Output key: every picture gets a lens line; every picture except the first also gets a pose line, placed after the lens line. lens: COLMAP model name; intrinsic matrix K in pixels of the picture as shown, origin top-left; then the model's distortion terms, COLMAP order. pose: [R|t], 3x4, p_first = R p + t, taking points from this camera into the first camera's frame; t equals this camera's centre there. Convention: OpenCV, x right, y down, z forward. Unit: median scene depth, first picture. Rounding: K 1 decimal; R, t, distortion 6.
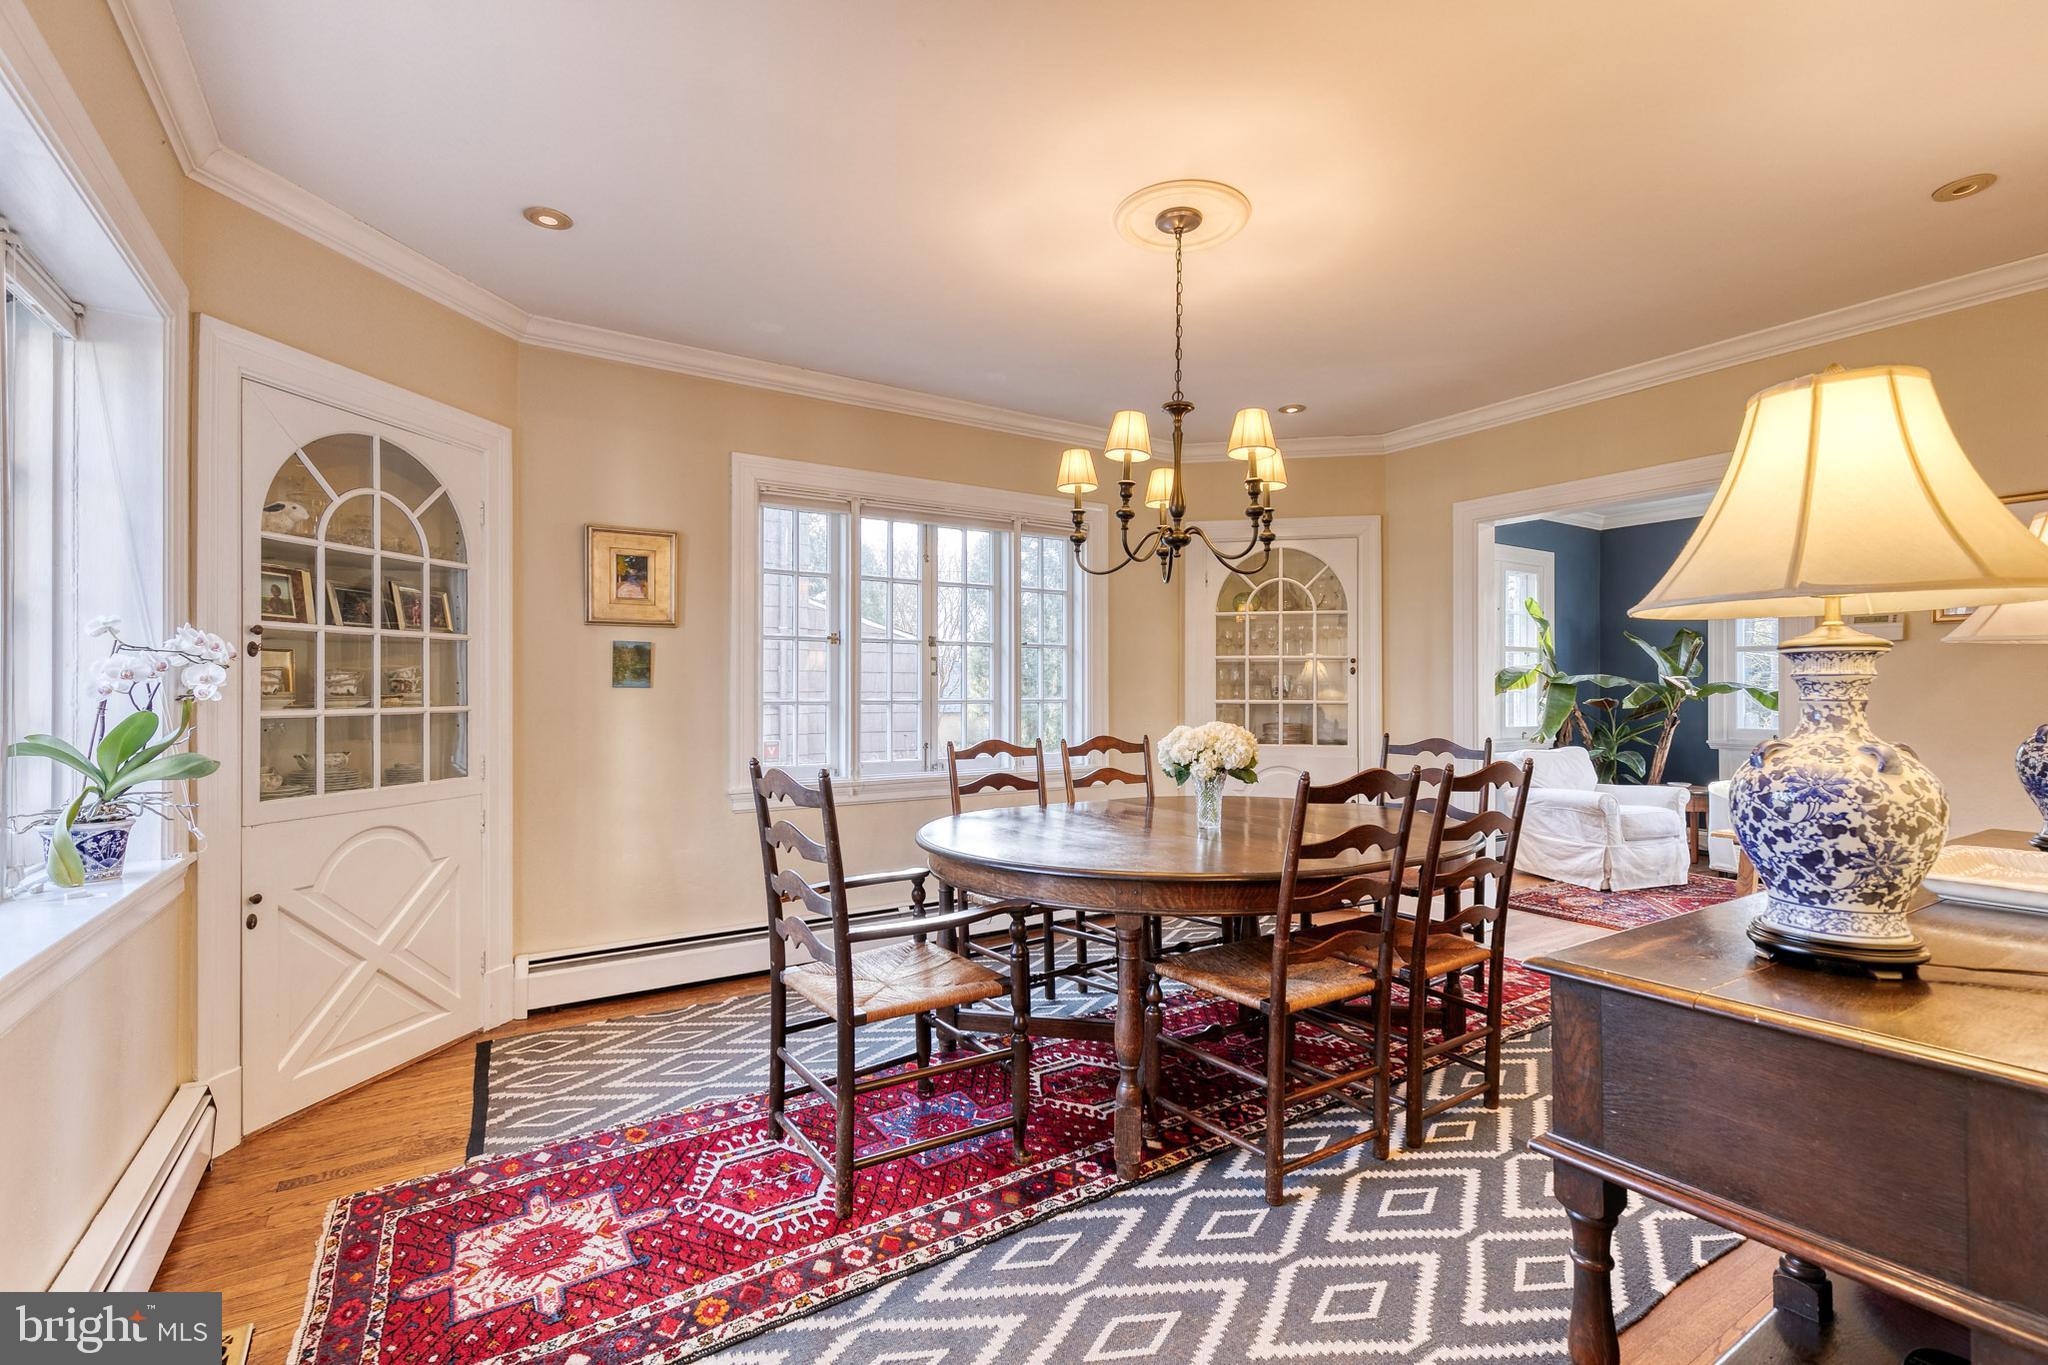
lens RADIAL K [[921.3, 0, 1025.5], [0, 921.3, 685.4], [0, 0, 1]] dist [0.008868, -0.000646]
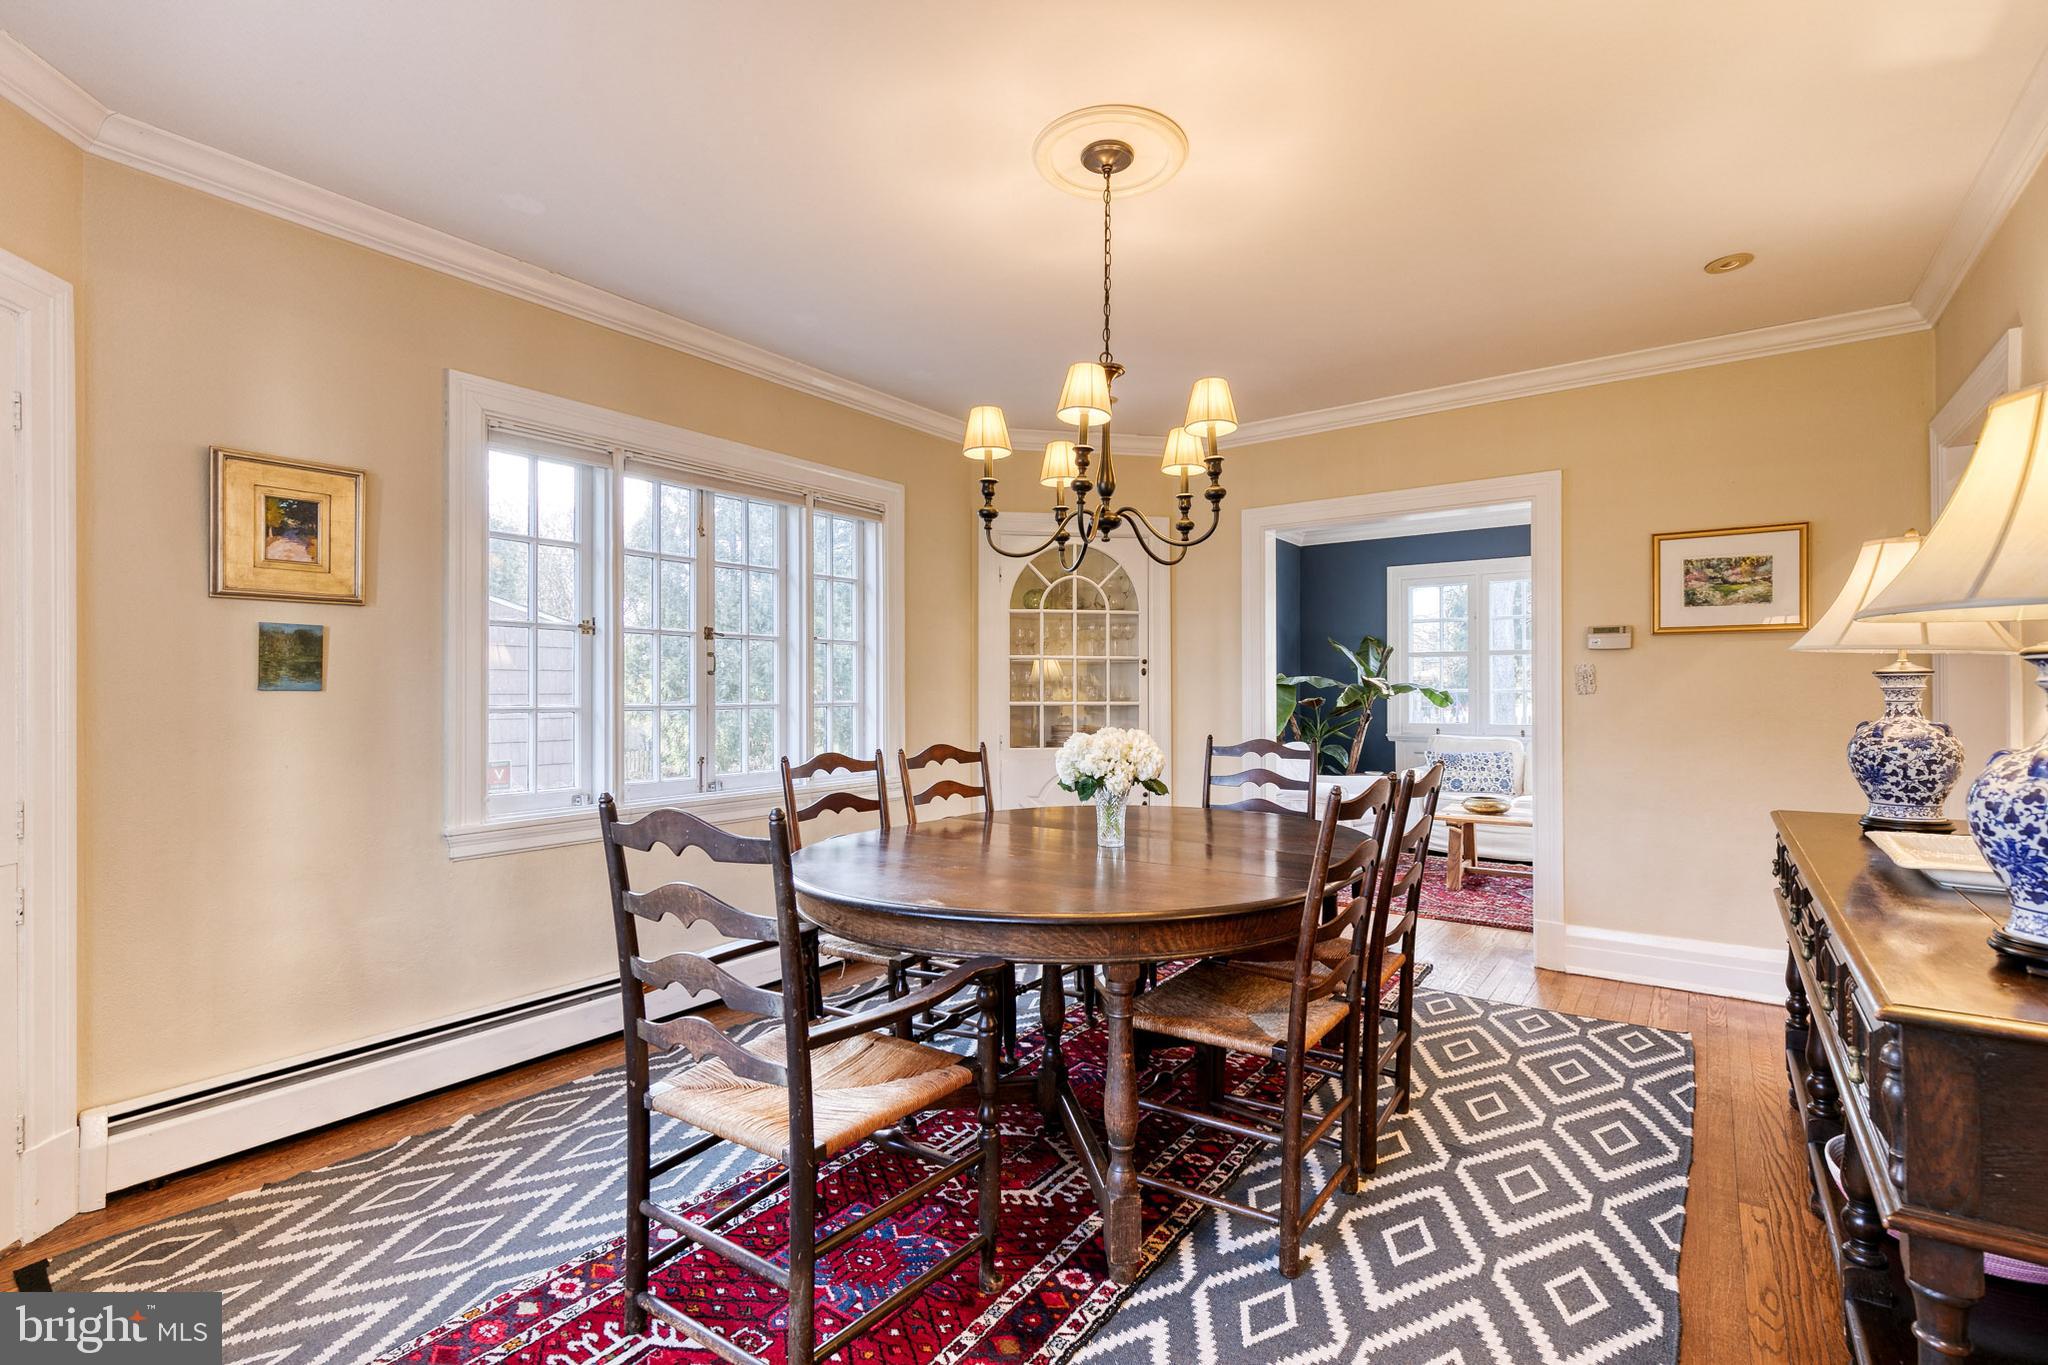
lens RADIAL K [[921.3, 0, 1015.1], [0, 921.3, 686.6], [0, 0, 1]] dist [0.008868, -0.000646]
pose [[0.932119, -0.000674, 0.362152, -0.190041], [0.000105, 0.999999, 0.001591, -0.002093], [-0.362153, -0.001445, 0.932118, 0.175250]]
